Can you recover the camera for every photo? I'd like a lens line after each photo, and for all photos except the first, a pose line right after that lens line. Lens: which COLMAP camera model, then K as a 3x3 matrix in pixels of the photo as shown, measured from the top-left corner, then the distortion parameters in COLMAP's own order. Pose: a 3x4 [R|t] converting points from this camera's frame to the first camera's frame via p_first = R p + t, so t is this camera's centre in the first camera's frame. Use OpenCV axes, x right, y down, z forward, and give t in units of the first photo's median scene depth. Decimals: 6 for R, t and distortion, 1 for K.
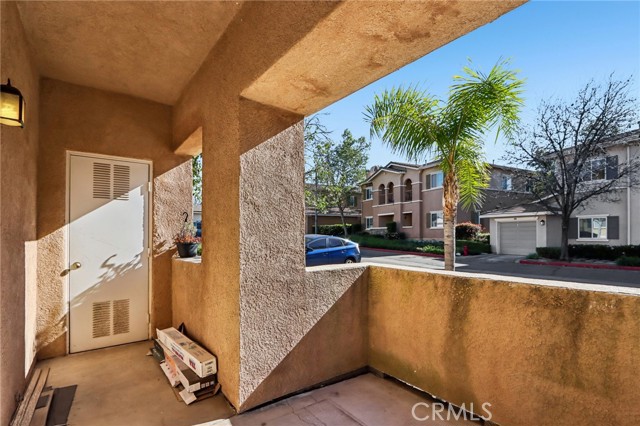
lens RADIAL K [[304.6, 0, 319.4], [0, 304.6, 234.9], [0, 0, 1]] dist [-0.002477, -0.000021]
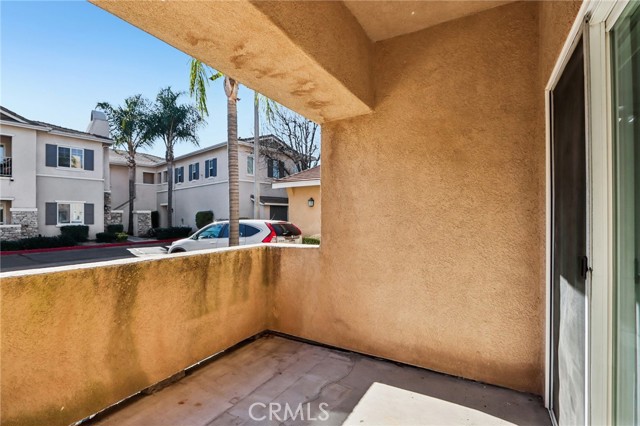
lens RADIAL K [[296.5, 0, 317.8], [0, 296.5, 215.1], [0, 0, 1]] dist [-0.008429, 0.000150]
pose [[-0.380616, 0.005040, 0.924720, -1.006212], [-0.003116, 0.999972, -0.006733, -0.021044], [-0.924728, -0.005444, -0.380590, 1.243454]]
